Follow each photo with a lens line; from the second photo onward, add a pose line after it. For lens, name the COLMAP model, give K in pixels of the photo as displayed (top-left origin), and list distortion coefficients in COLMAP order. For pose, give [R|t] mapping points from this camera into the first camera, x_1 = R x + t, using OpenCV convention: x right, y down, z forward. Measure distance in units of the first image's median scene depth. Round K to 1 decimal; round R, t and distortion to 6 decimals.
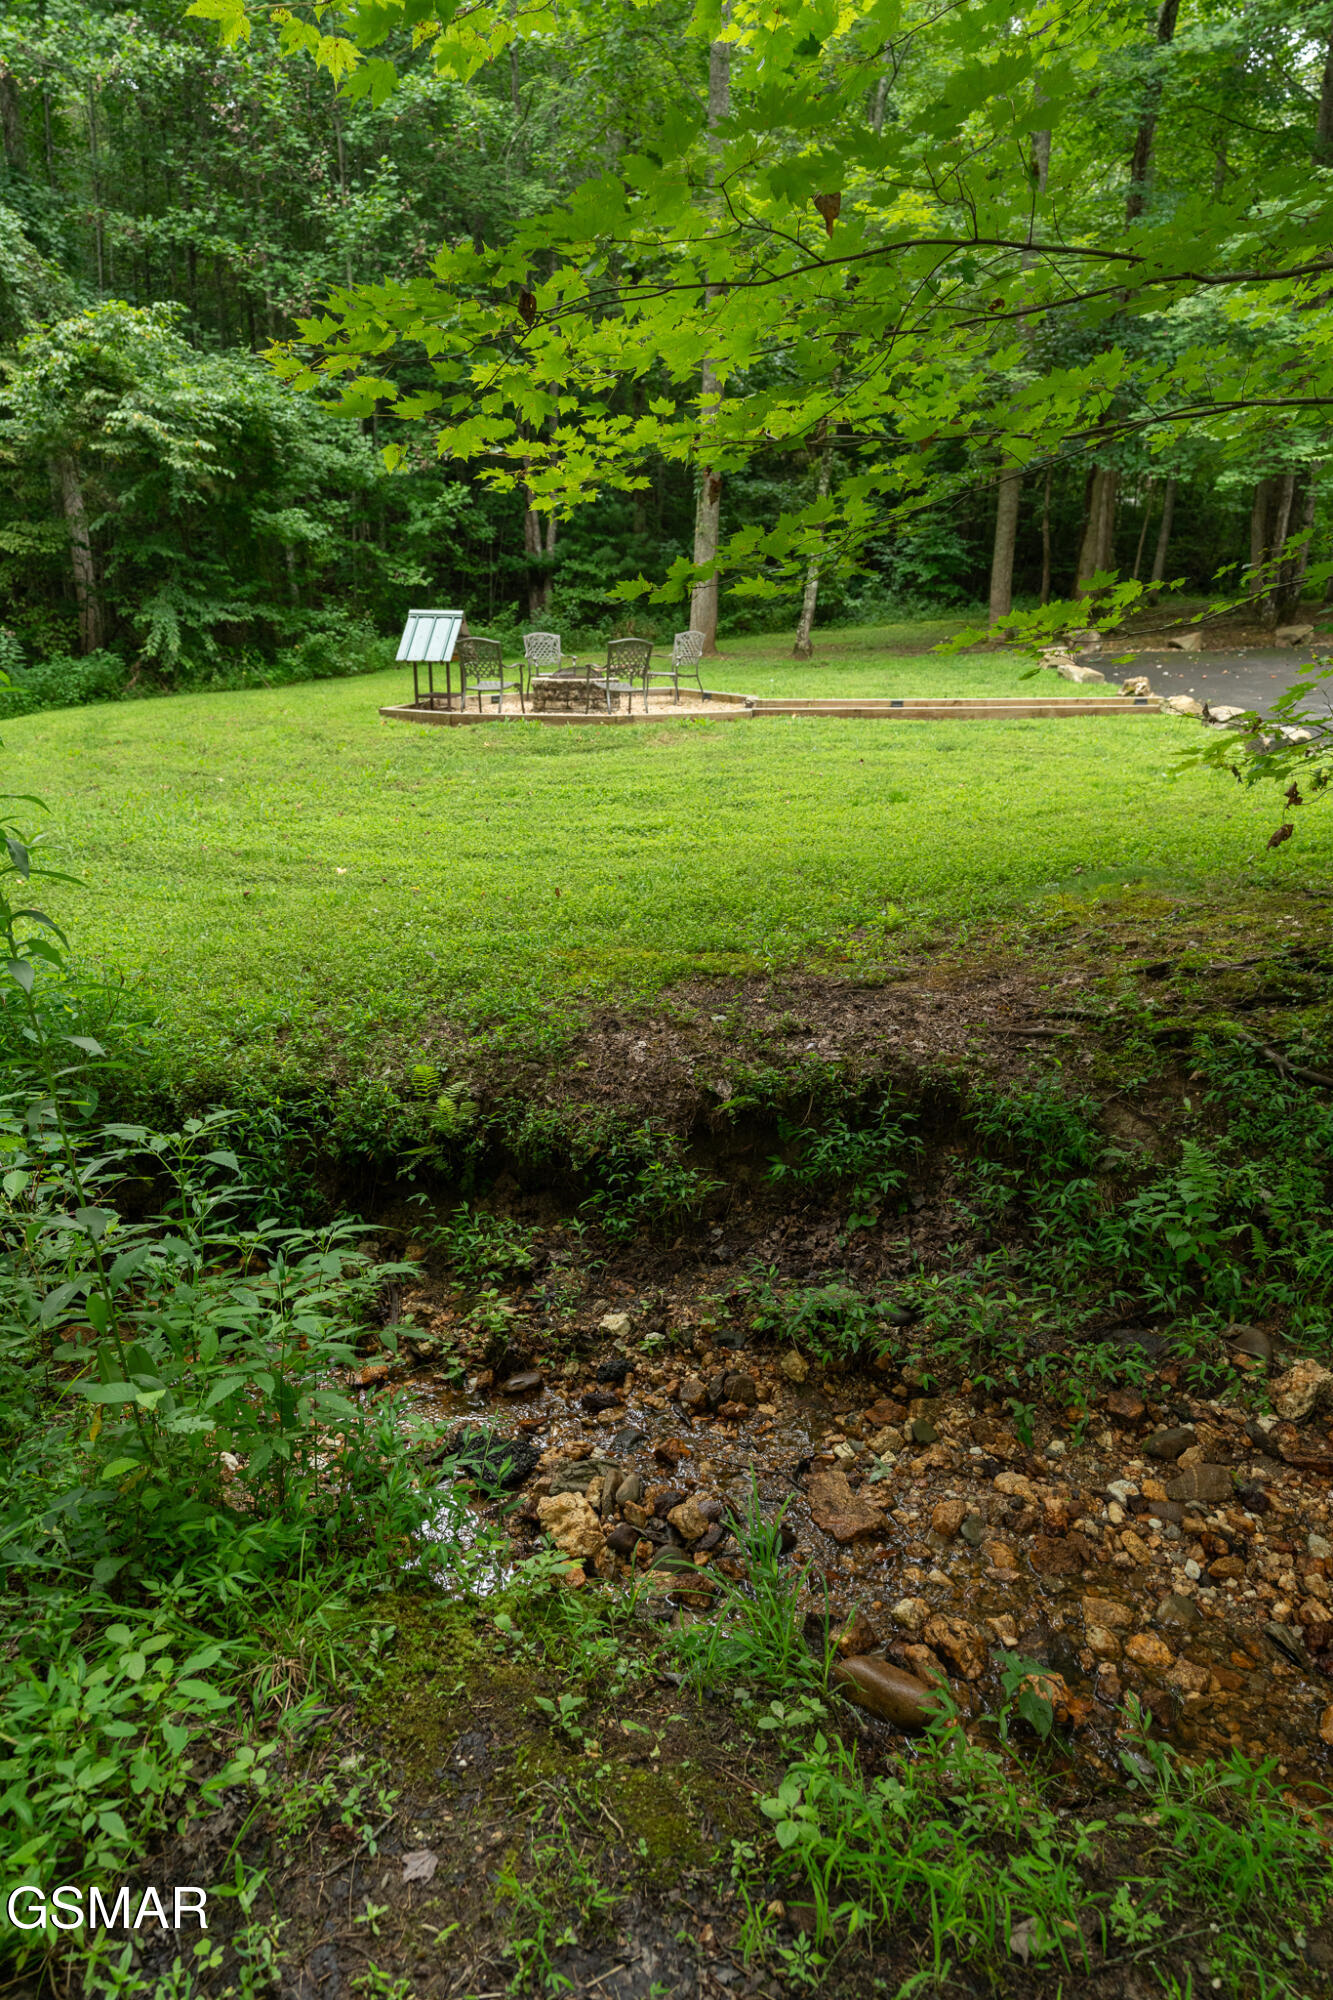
lens RADIAL K [[1240.8, 0, 663.5], [0, 1240.8, 1000.2], [0, 0, 1]] dist [0.004634, -0.001011]
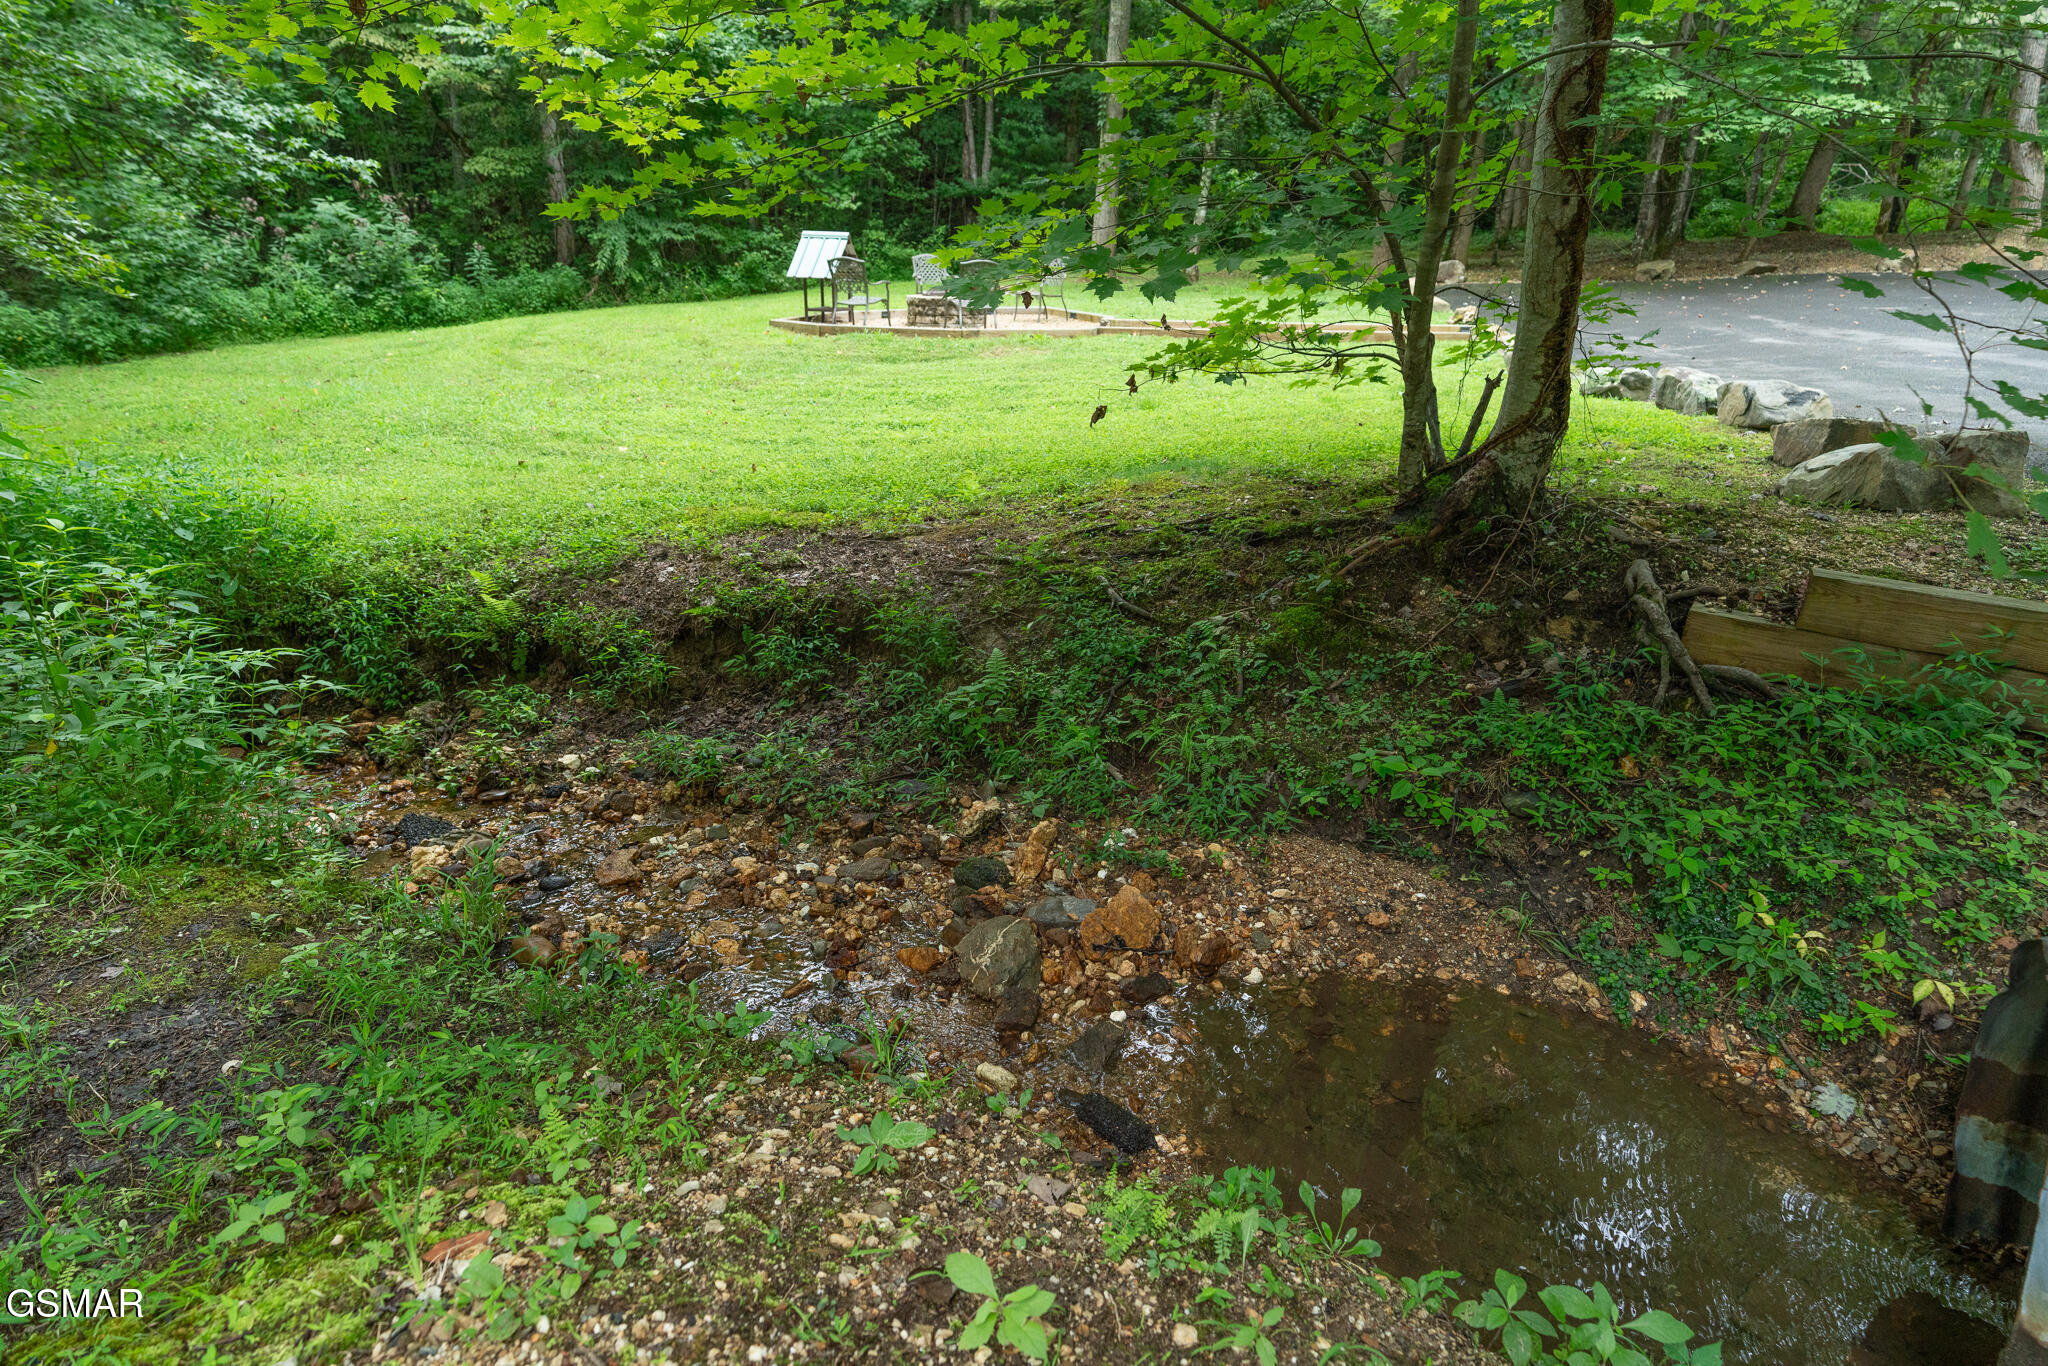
lens RADIAL K [[1156.7, 0, 1028.6], [0, 1156.7, 681.6], [0, 0, 1]] dist [-0.005187, 0.003371]
pose [[0.994345, 0.051561, -0.092838, 0.114608], [-0.045597, 0.996827, 0.065247, 0.013624], [0.095907, -0.060645, 0.993541, -0.041565]]
